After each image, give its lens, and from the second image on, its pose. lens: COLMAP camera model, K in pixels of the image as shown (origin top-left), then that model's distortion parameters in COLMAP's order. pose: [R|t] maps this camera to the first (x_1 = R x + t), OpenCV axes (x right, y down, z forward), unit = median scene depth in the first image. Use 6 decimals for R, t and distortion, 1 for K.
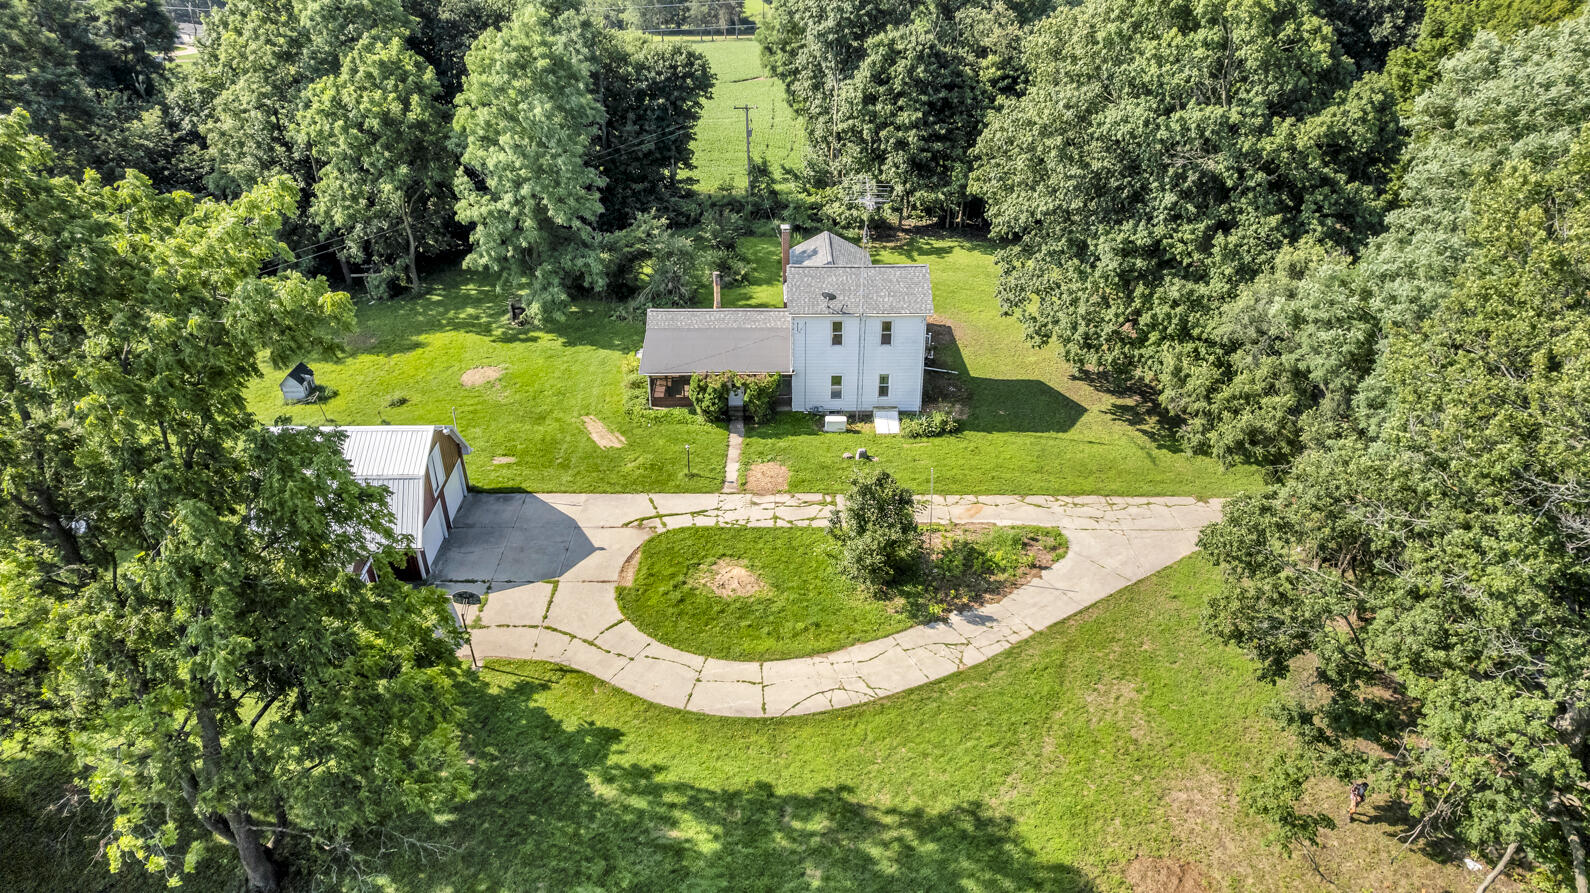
lens RADIAL K [[1018.5, 0, 798.5], [0, 1018.5, 450.4], [0, 0, 1]] dist [-0.065262, 0.046308]
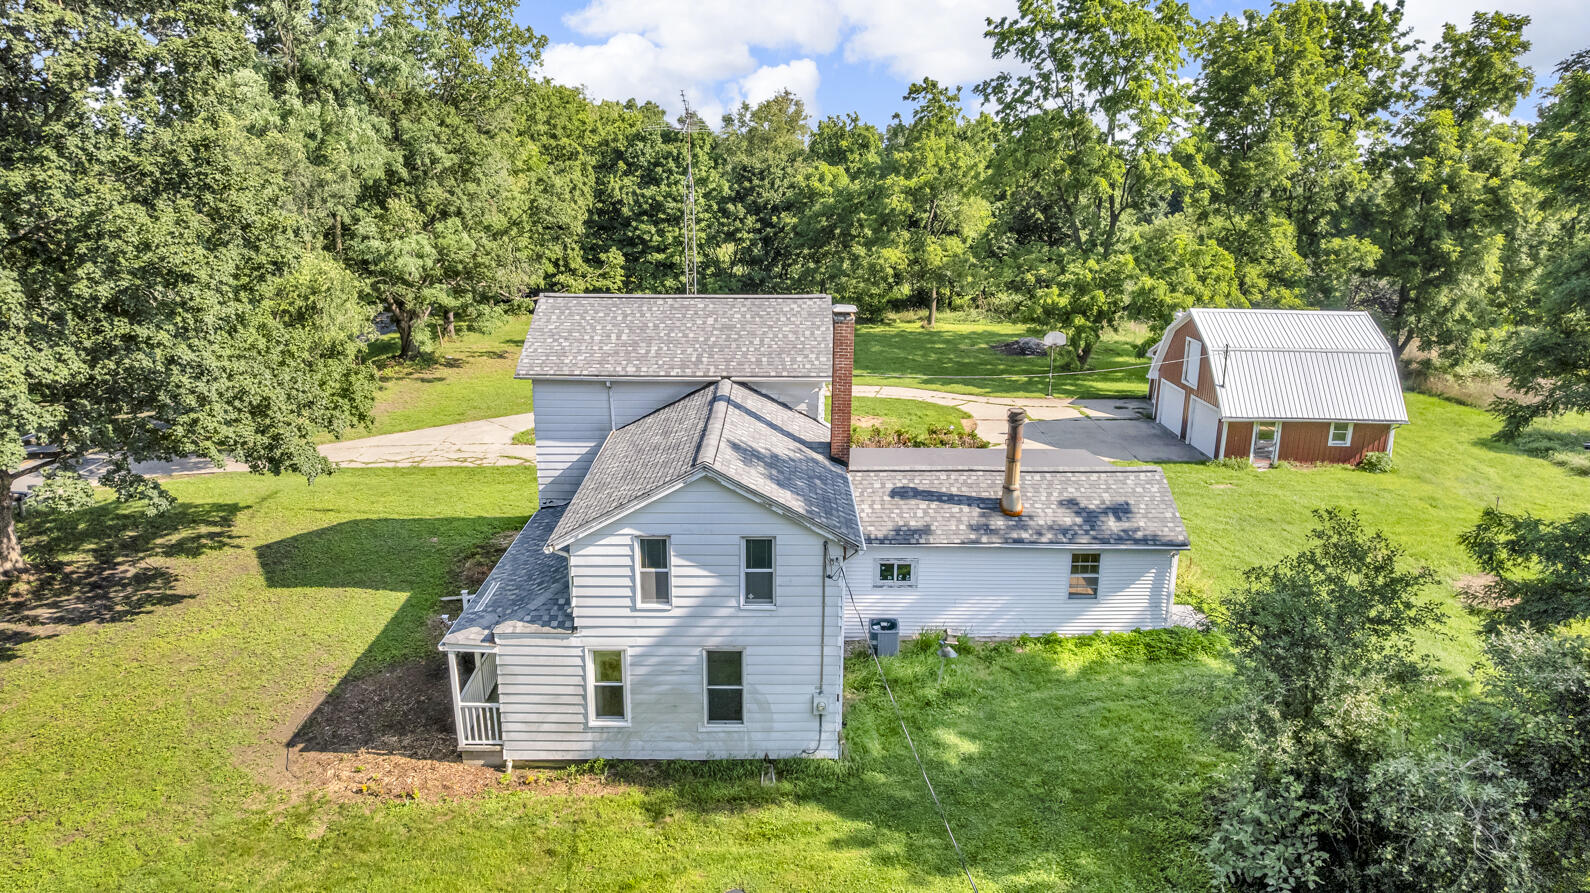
lens RADIAL K [[1018.5, 0, 800.2], [0, 1018.5, 452.0], [0, 0, 1]] dist [-0.065262, 0.046308]
pose [[-0.999956, -0.009150, -0.002000, 0.005106], [-0.007813, 0.697189, 0.716844, -0.544218], [-0.005165, 0.716829, -0.697230, 1.578278]]
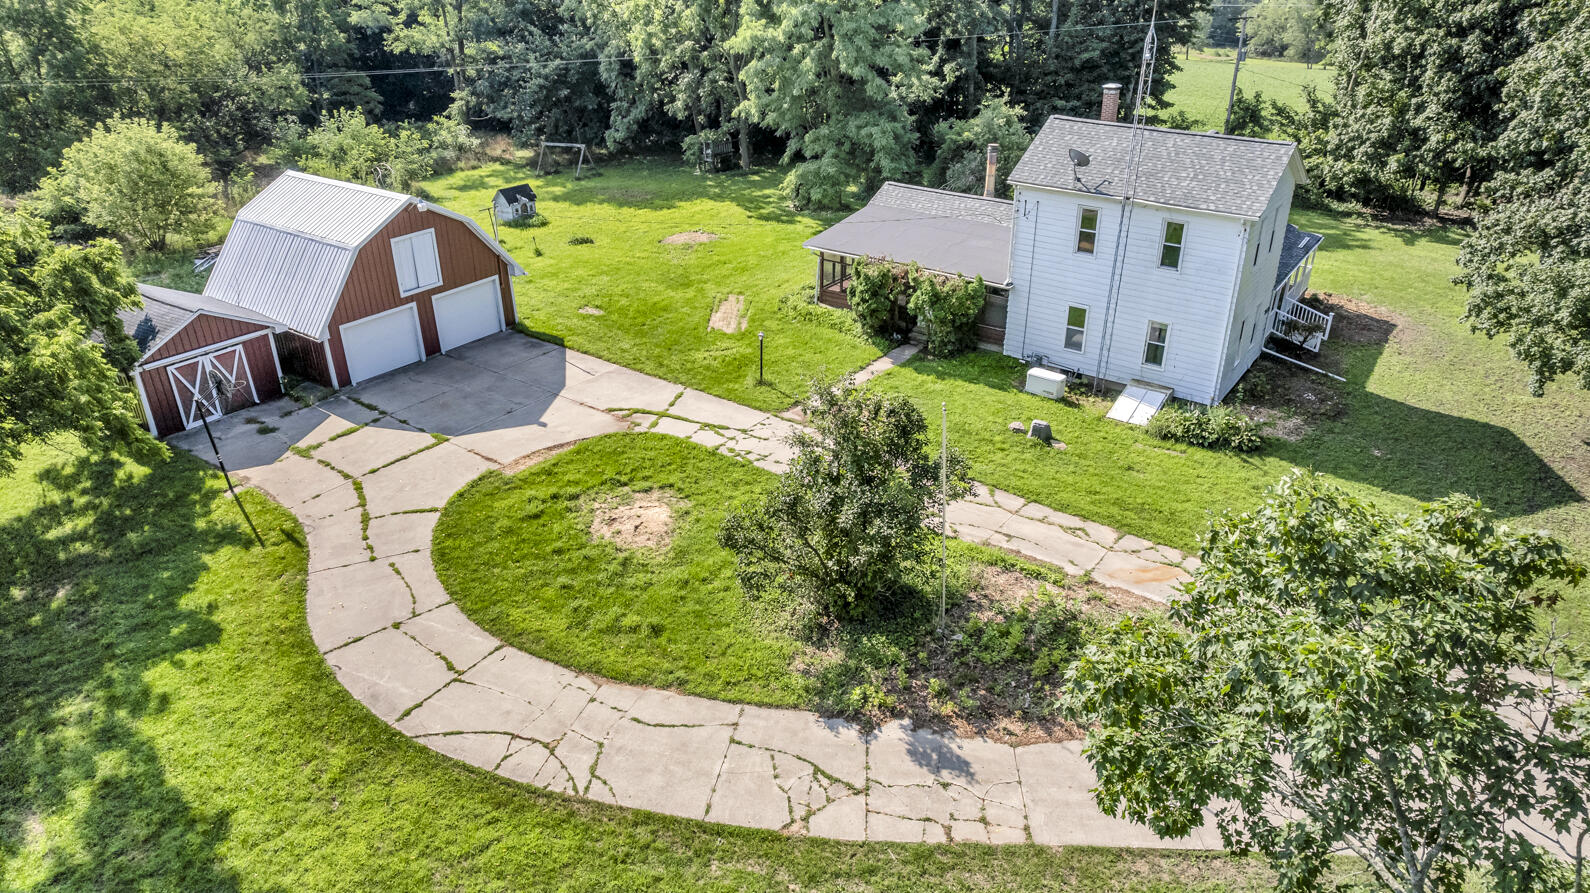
lens RADIAL K [[1018.5, 0, 798.6], [0, 1018.5, 447.1], [0, 0, 1]] dist [-0.065262, 0.046308]
pose [[0.796929, 0.270373, -0.540187, 0.280365], [-0.300730, 0.953125, 0.033393, 0.036308], [0.523894, 0.135838, 0.840882, 0.497797]]
